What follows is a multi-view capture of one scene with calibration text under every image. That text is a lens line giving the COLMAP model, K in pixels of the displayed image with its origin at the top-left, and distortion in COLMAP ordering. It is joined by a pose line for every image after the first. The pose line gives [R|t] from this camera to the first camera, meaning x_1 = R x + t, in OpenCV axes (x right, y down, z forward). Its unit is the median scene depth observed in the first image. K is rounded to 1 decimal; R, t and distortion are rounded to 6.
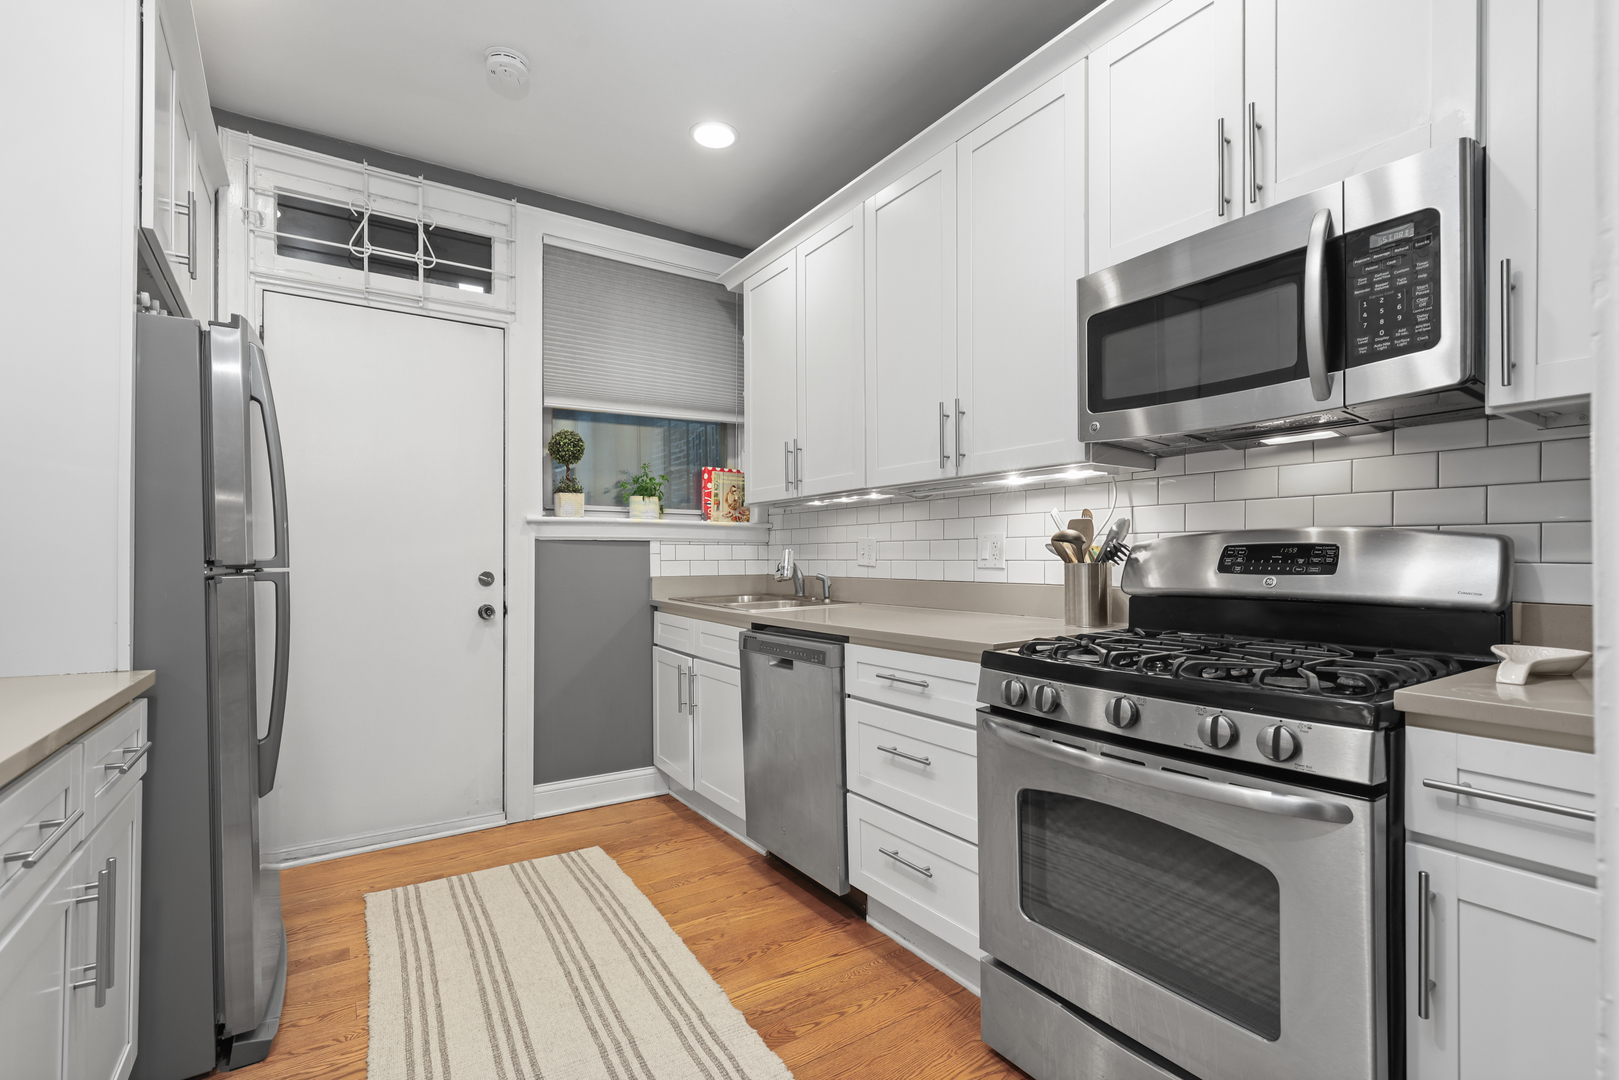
lens RADIAL K [[734.8, 0, 805.4], [0, 734.8, 548.1], [0, 0, 1]] dist [0.002855, 0.000175]
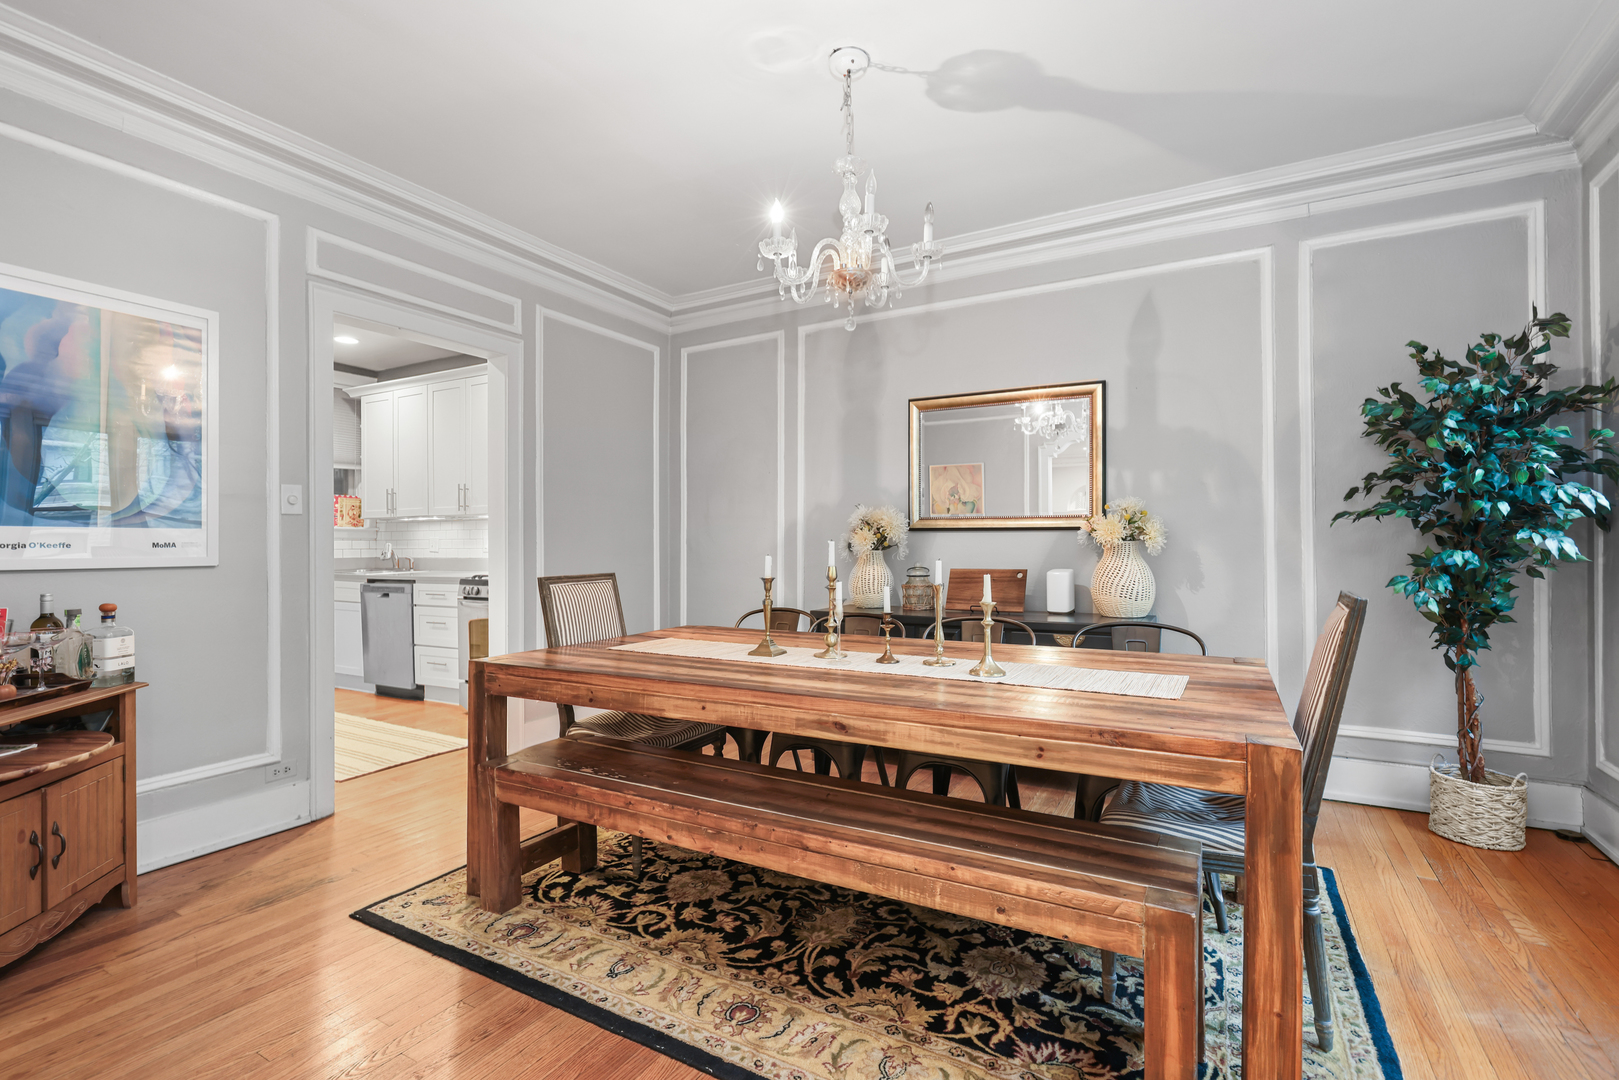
lens RADIAL K [[745.5, 0, 809.5], [0, 745.5, 540.0], [0, 0, 1]] dist [-0.000271, 0.000020]
pose [[0.888582, 0.001308, 0.458716, 0.060976], [-0.002253, 0.999996, 0.001513, -0.012009], [-0.458713, -0.002378, 0.888581, -1.236299]]
